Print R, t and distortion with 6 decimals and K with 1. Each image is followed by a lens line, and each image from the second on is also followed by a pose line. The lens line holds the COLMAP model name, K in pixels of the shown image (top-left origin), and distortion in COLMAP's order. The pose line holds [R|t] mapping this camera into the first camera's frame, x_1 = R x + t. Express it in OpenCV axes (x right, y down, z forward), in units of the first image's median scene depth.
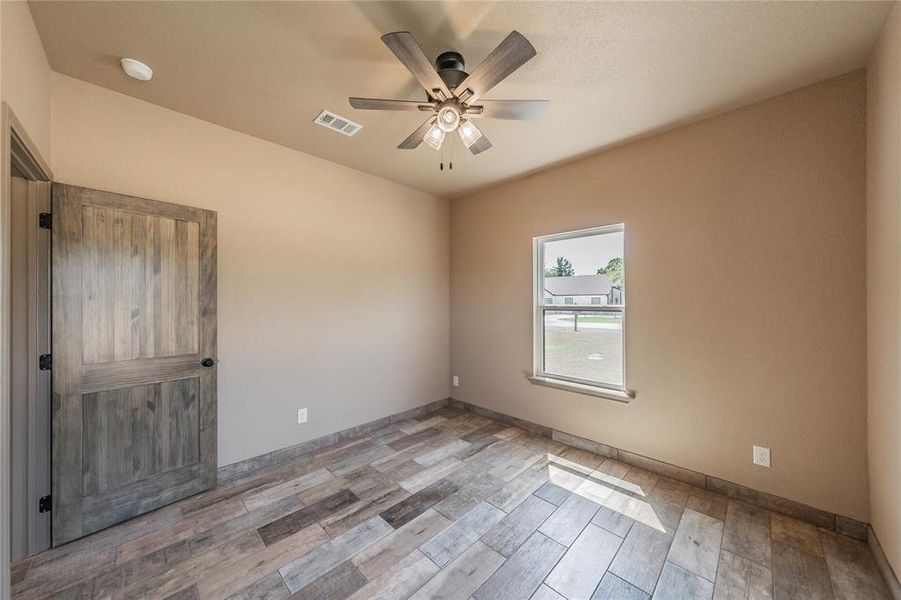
lens RADIAL K [[320.0, 0, 448.8], [0, 320.0, 300.0], [0, 0, 1]] dist [0.005030, -0.000043]
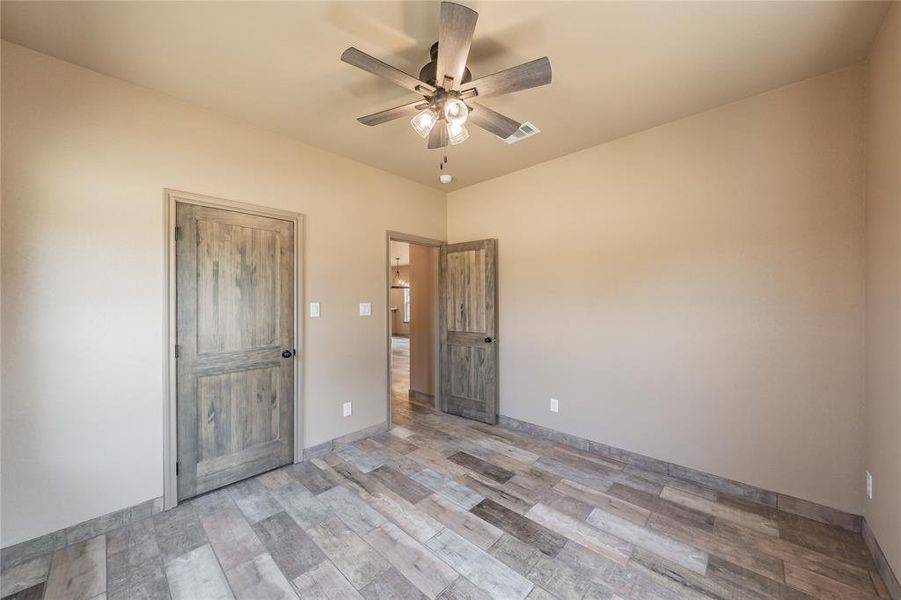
lens RADIAL K [[331.2, 0, 449.2], [0, 331.2, 301.4], [0, 0, 1]] dist [0.007511, -0.000132]
pose [[0.017138, 0.002739, -0.999849, 0.744545], [0.013138, 0.999909, 0.002964, 0.005500], [0.999767, -0.013187, 0.017101, 0.726628]]
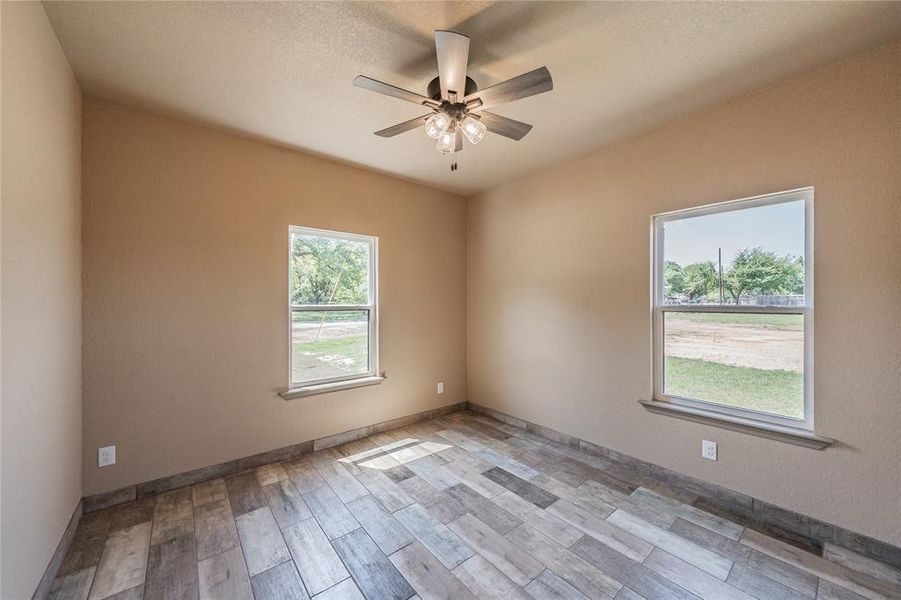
lens RADIAL K [[331.2, 0, 457.8], [0, 331.2, 302.0], [0, 0, 1]] dist [0.007511, -0.000132]
pose [[0.085123, 0.001947, 0.996369, -0.757272], [-0.007735, 0.999969, -0.001293, 0.005785], [-0.996340, -0.007597, 0.085135, 0.656219]]
